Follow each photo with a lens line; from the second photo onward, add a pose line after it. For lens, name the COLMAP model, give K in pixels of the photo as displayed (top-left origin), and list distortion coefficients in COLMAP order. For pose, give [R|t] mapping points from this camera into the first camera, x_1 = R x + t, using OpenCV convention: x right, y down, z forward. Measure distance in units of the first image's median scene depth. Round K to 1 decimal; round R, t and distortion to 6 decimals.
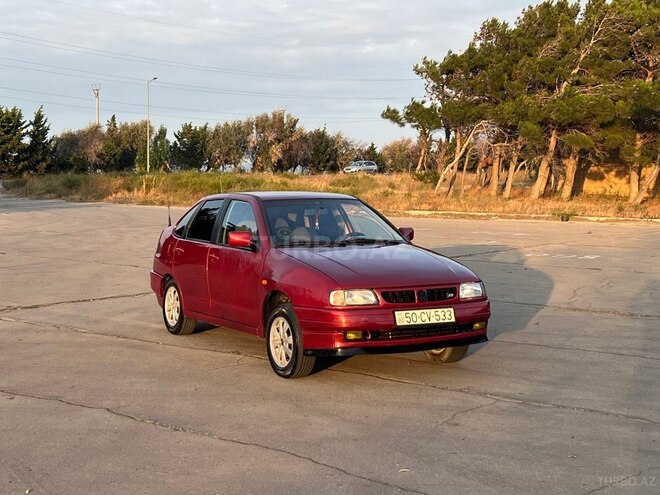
lens RADIAL K [[1023.5, 0, 330.0], [0, 1023.5, 247.5], [0, 0, 1]] dist [0.046044, 0.077725]
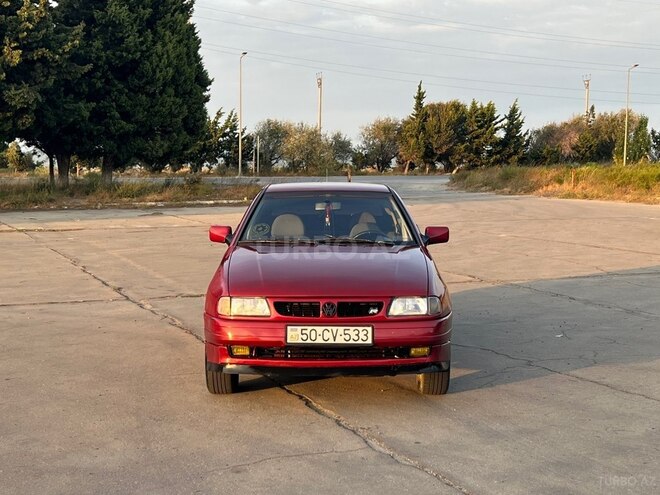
lens RADIAL K [[1023.5, 0, 330.0], [0, 1023.5, 247.5], [0, 0, 1]] dist [0.046044, 0.077725]
pose [[0.874474, 0.031545, -0.484046, 0.087103], [-0.028276, 0.999501, 0.014053, -0.002562], [0.484248, 0.001398, 0.874929, 0.050030]]
